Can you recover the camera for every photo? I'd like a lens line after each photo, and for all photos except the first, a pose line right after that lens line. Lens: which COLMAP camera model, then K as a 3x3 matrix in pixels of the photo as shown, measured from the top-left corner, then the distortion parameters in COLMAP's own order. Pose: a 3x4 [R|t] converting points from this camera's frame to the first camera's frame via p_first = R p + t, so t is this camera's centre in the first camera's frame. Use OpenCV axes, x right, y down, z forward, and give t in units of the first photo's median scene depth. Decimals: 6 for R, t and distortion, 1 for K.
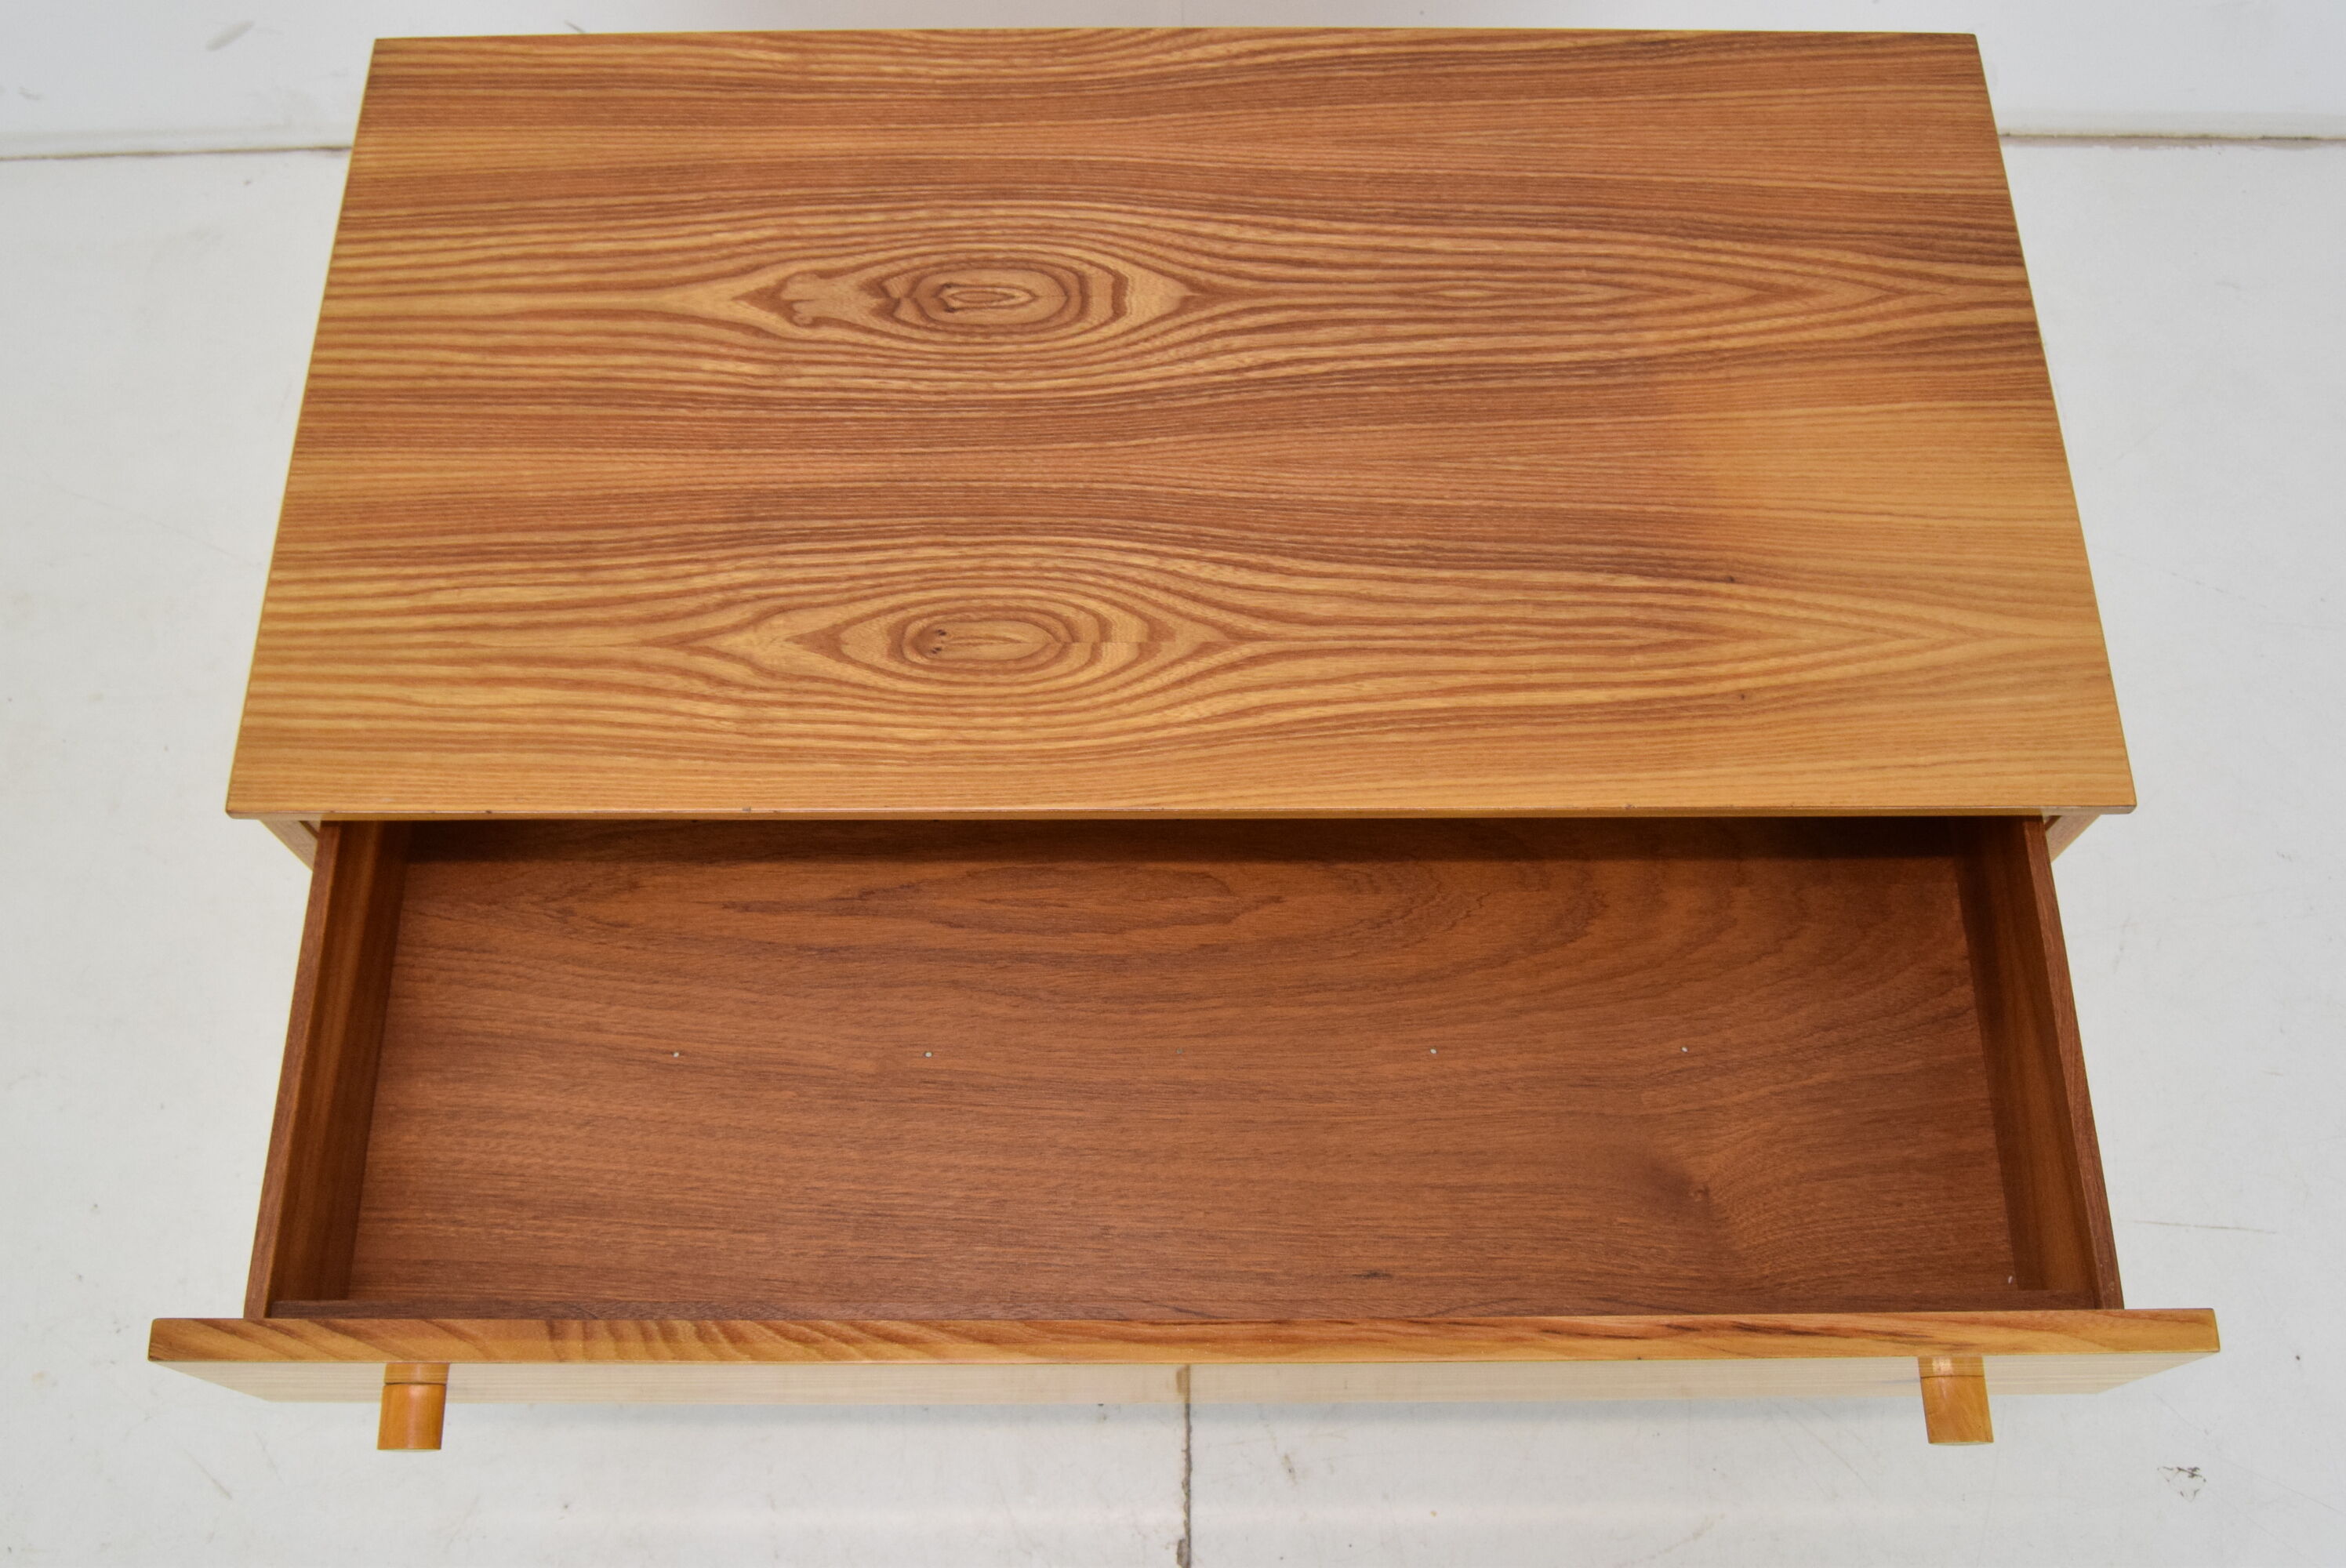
lens RADIAL K [[2131.0, 0, 1173.0], [0, 2131.0, 784.0], [0, 0, 1]] dist [-0.079980, 0.022324]
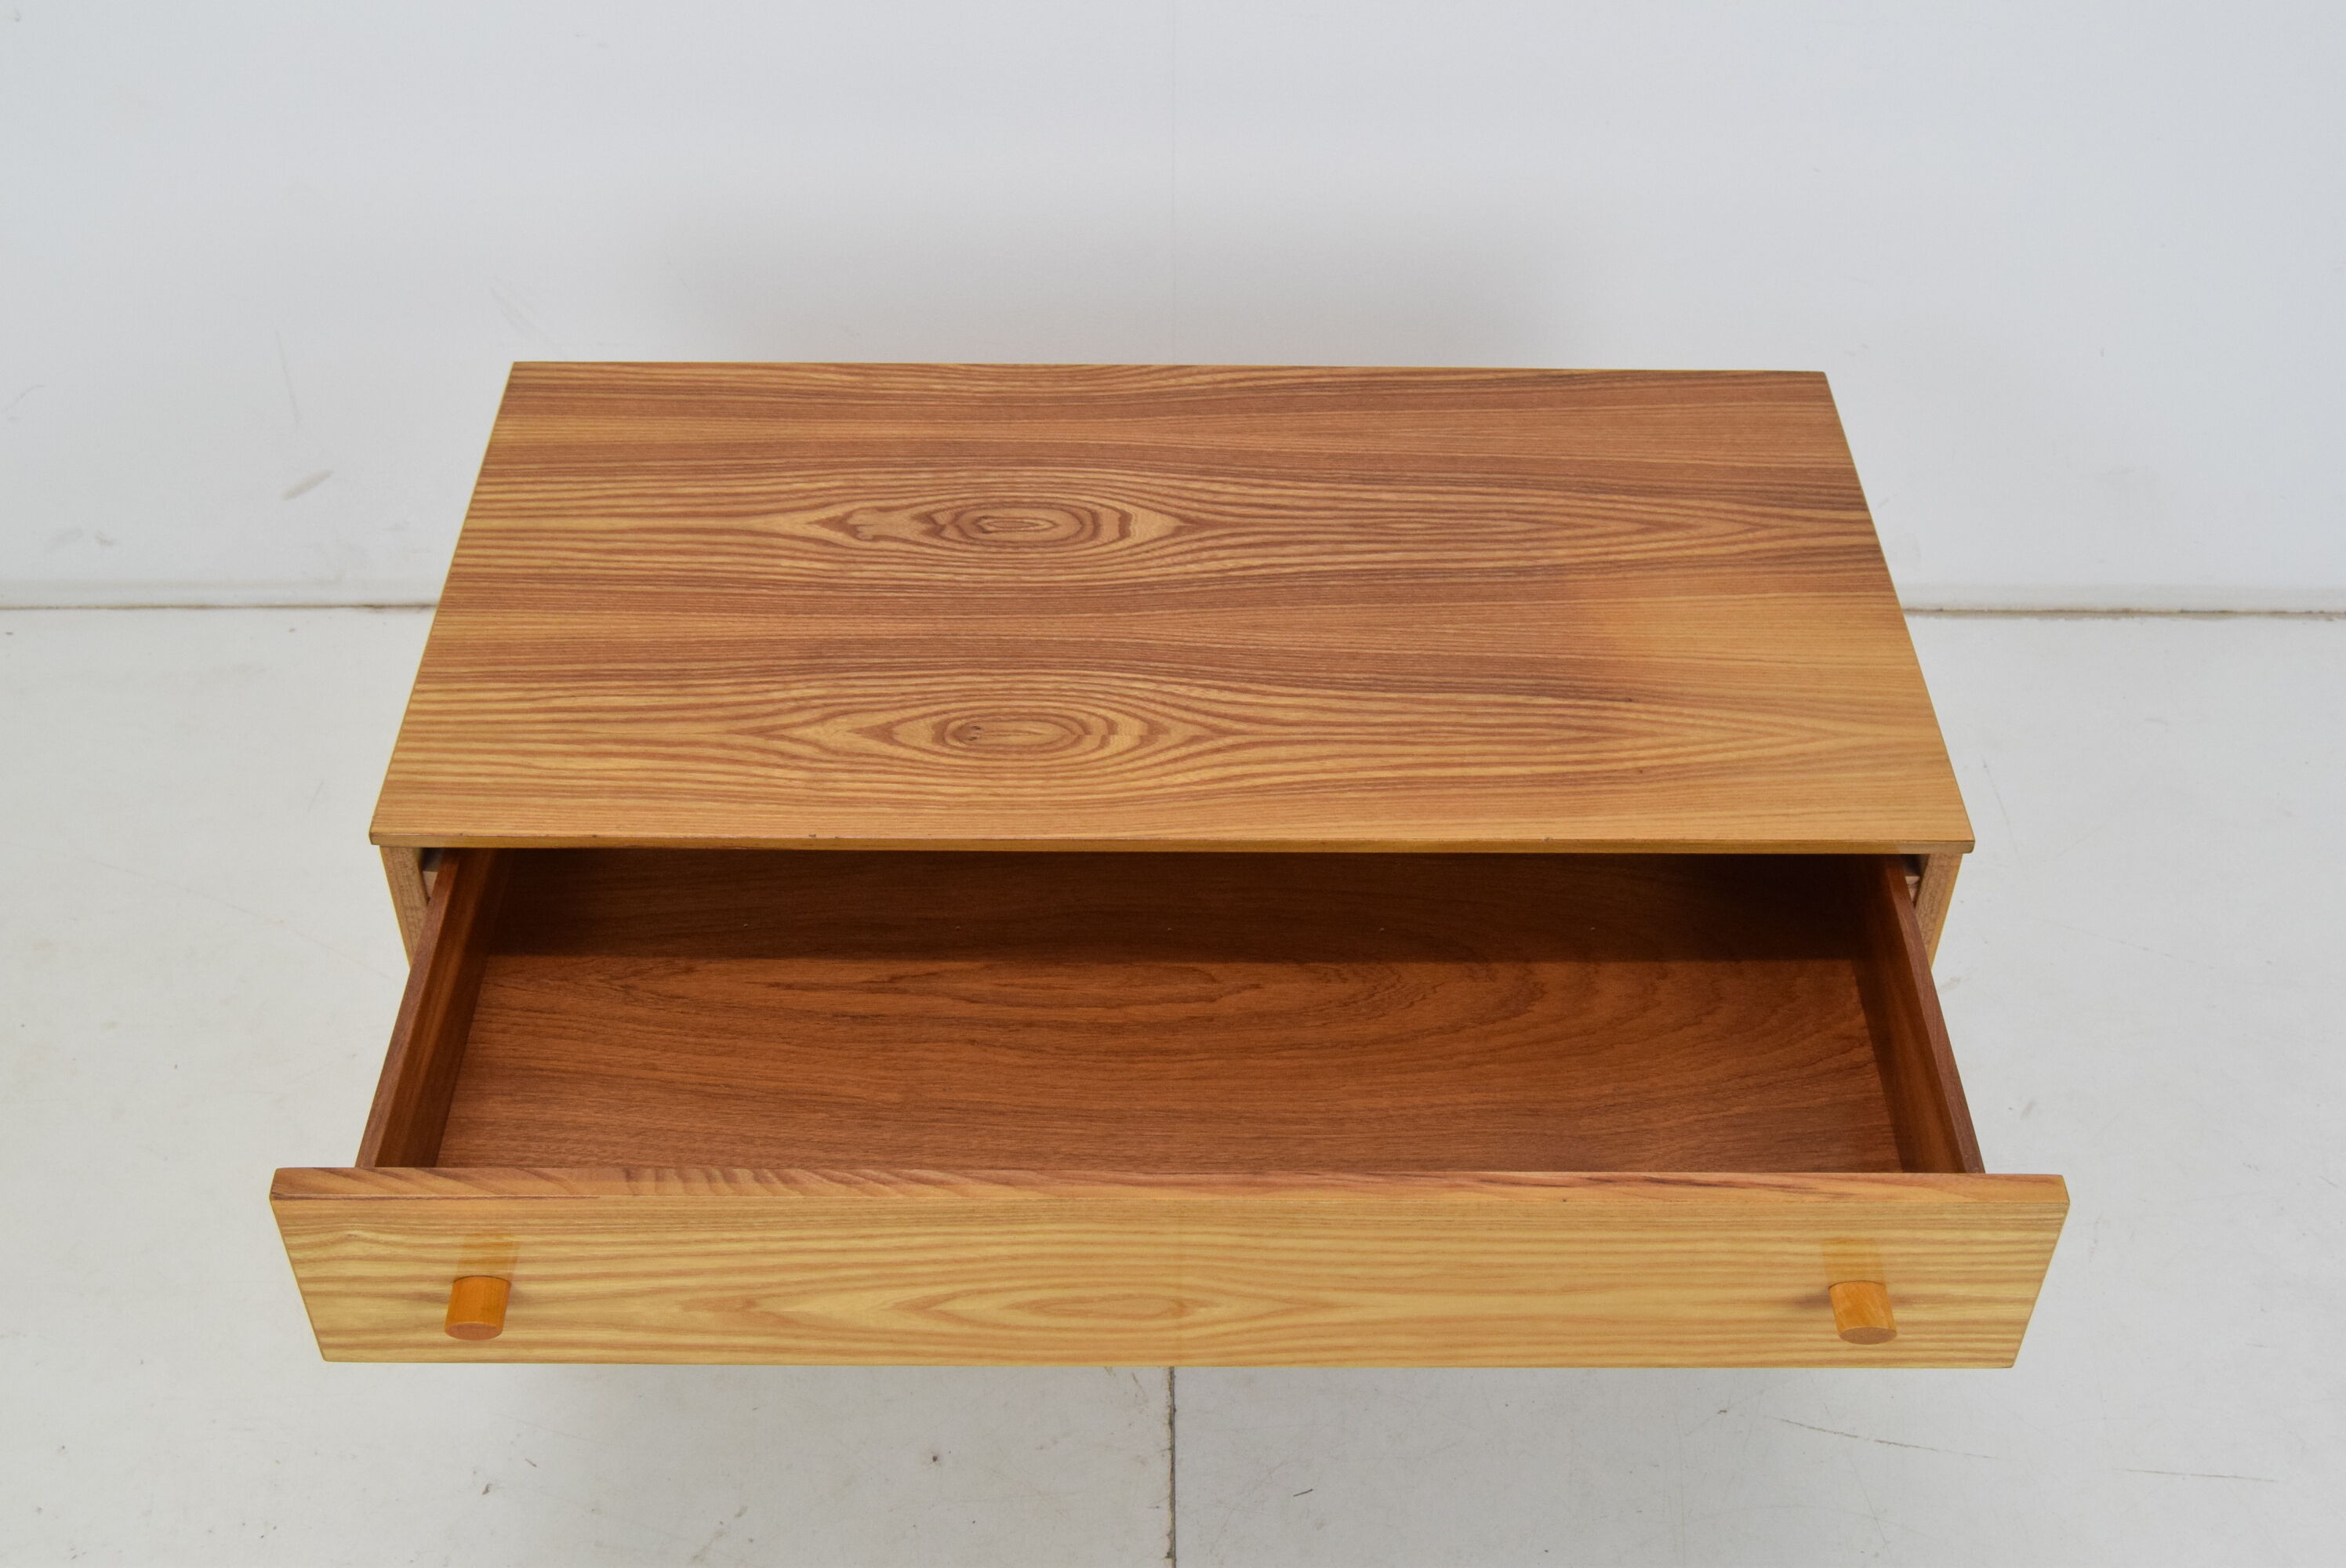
lens RADIAL K [[2750.1, 0, 1173.0], [0, 2750.1, 784.0], [0, 0, 1]] dist [-0.038799, -0.025194]
pose [[0.999920, 0.009267, 0.008569, -0.010078], [-0.004907, 0.910935, -0.412520, 0.580785], [-0.011629, 0.412445, 0.910908, -0.396919]]
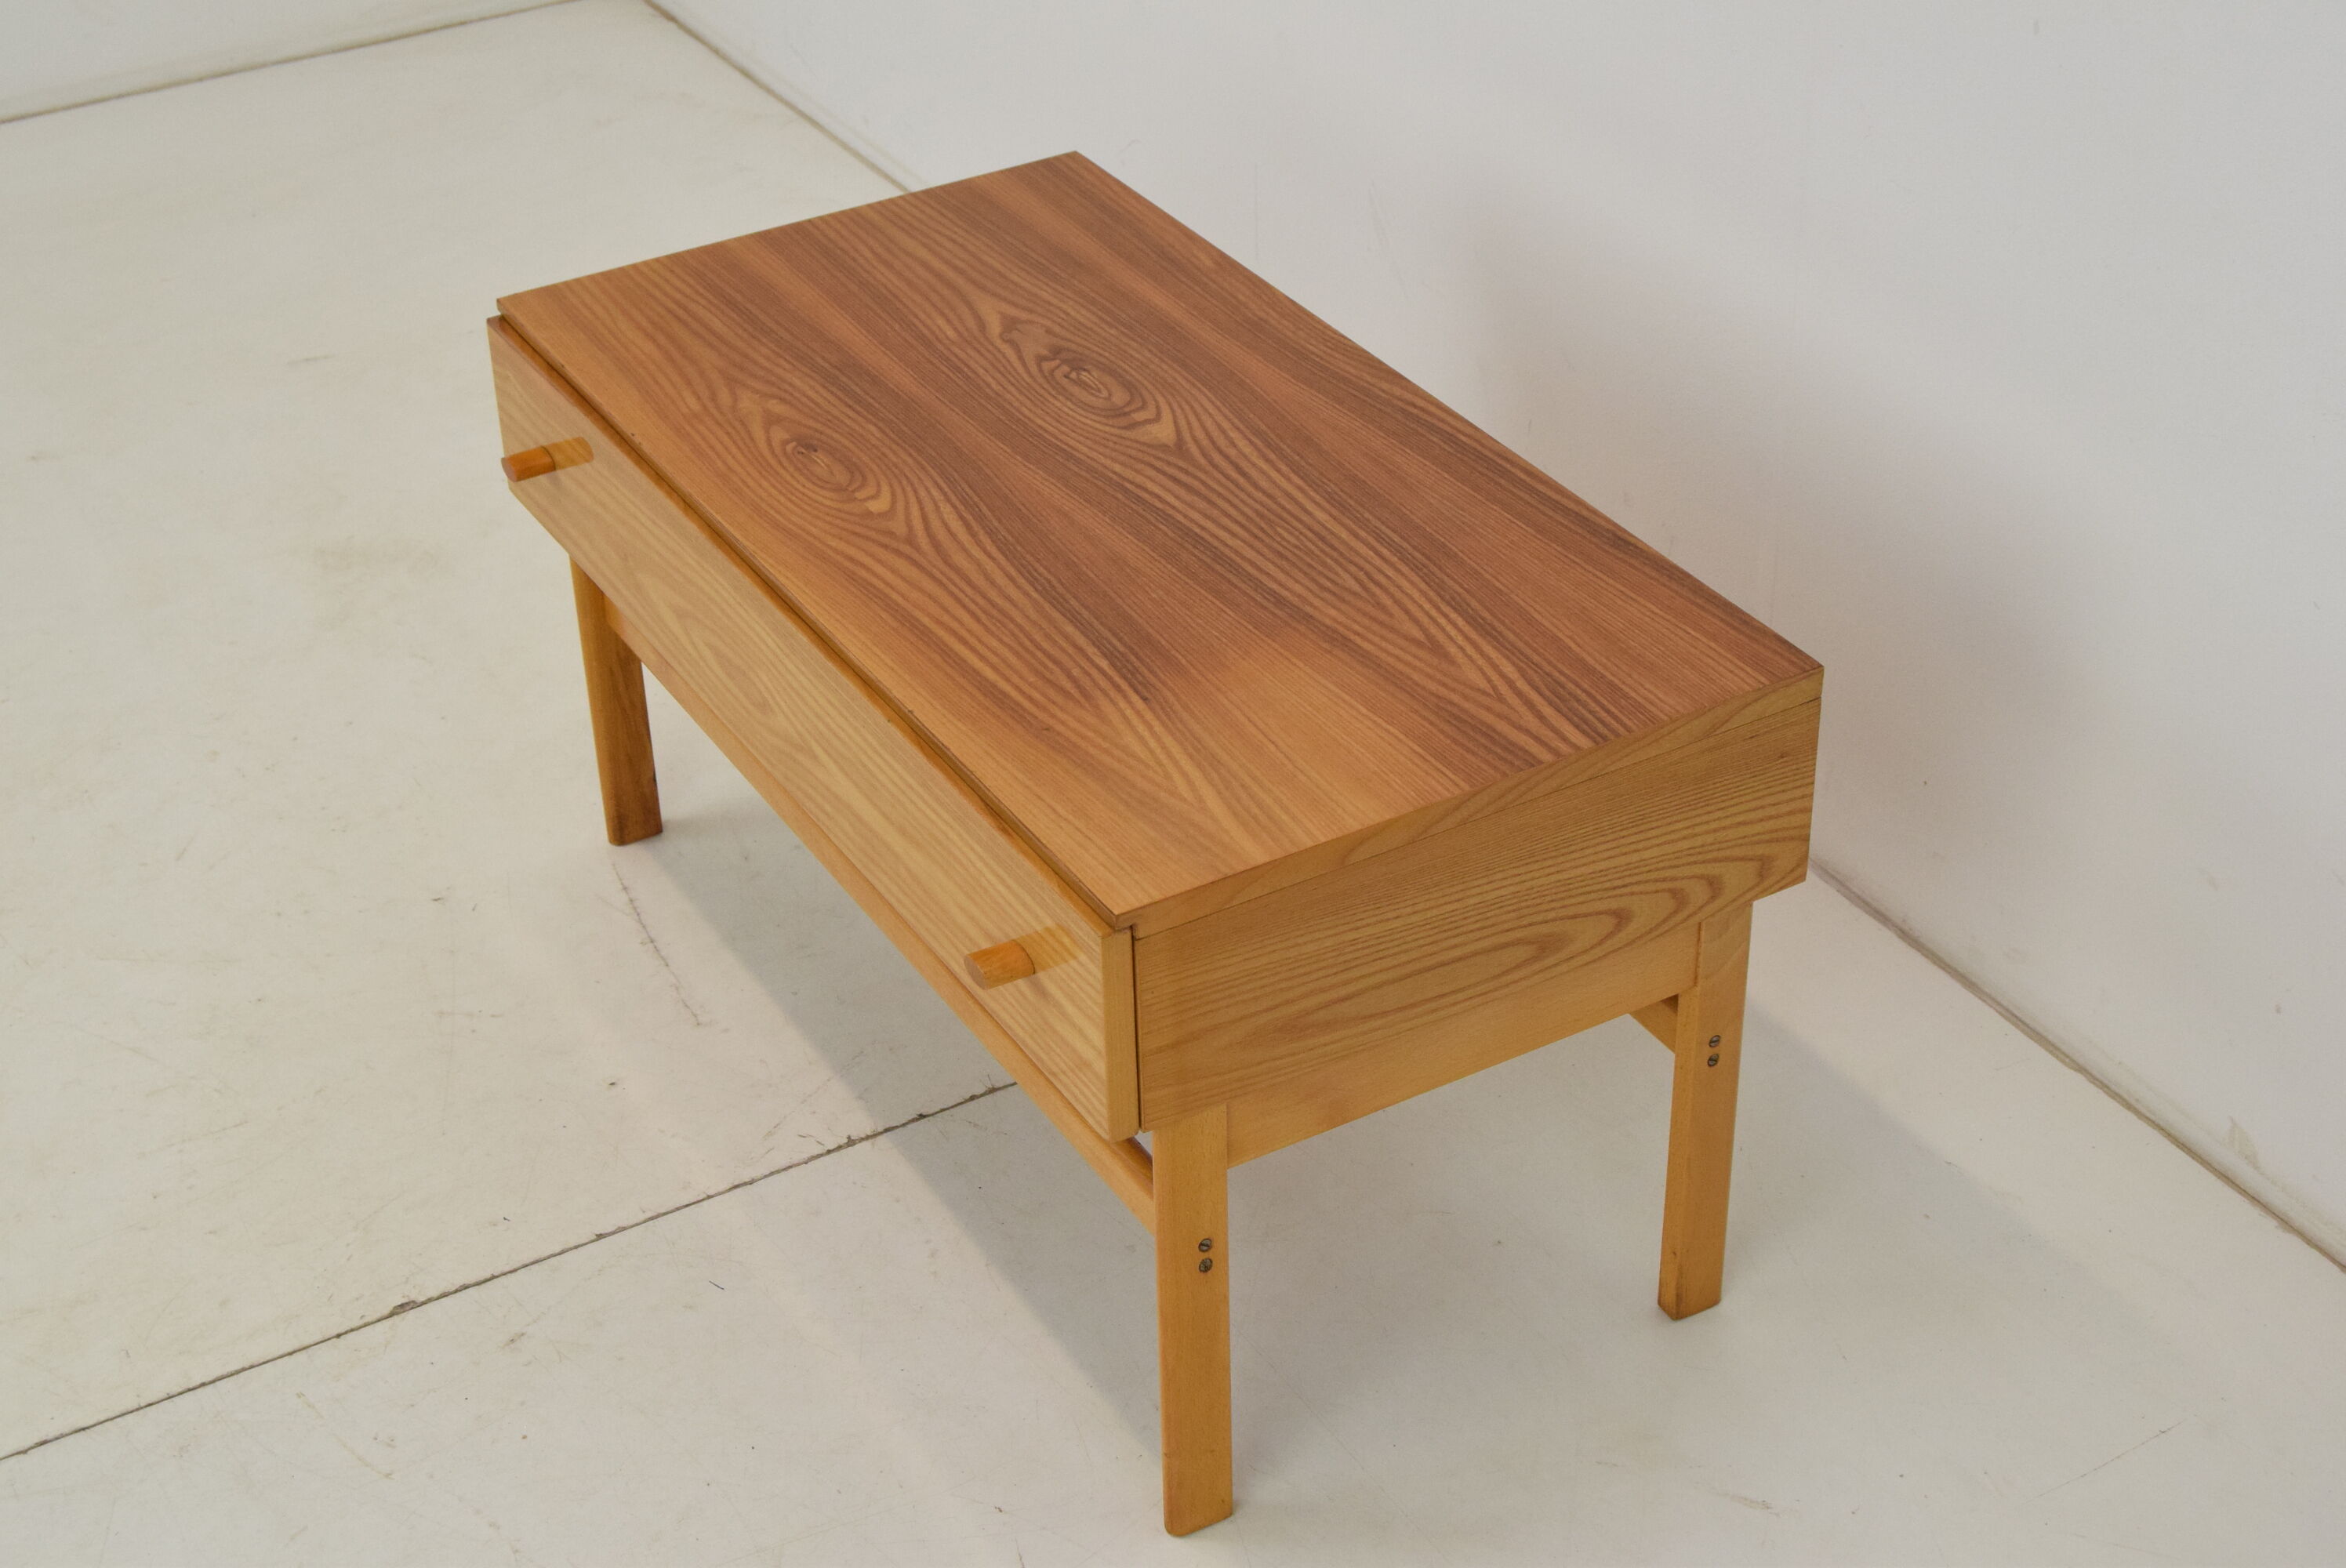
lens RADIAL K [[3564.6, 0, 1173.0], [0, 3564.6, 784.0], [0, 0, 1]] dist [-0.027545, -0.073247]
pose [[0.499340, 0.463922, -0.731735, 1.695841], [-0.785356, 0.599028, -0.156145, 0.222624], [0.365891, 0.652642, 0.663462, -0.269089]]
